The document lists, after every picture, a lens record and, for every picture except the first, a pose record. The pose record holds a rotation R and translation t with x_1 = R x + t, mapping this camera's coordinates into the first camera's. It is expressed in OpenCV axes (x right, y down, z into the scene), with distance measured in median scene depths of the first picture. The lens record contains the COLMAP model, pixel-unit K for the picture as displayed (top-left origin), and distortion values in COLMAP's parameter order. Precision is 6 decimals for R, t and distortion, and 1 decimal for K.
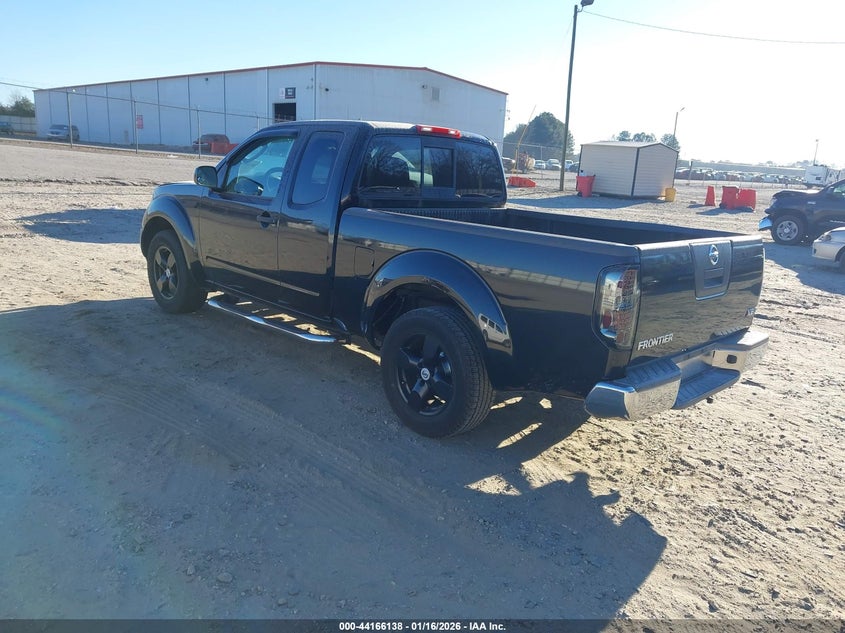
lens RADIAL K [[668.7, 0, 422.5], [0, 668.7, 316.5], [0, 0, 1]] dist [0.000006, 0.002355]
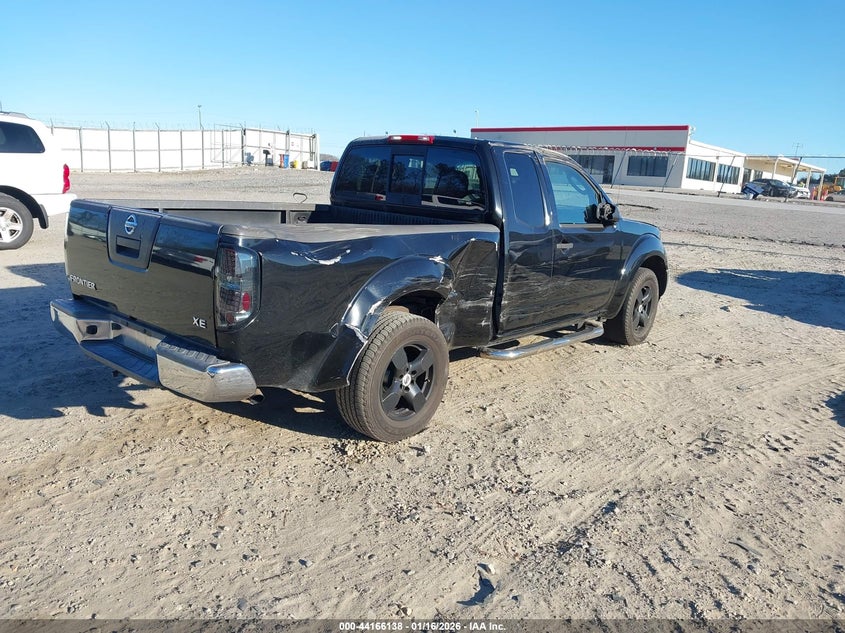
lens RADIAL K [[668.7, 0, 422.5], [0, 668.7, 316.5], [0, 0, 1]] dist [0.000006, 0.002355]
pose [[0.072934, 0.157931, -0.984753, 1.111919], [-0.273837, 0.952606, 0.132494, -0.167149], [0.959007, 0.259998, 0.112725, 1.017243]]
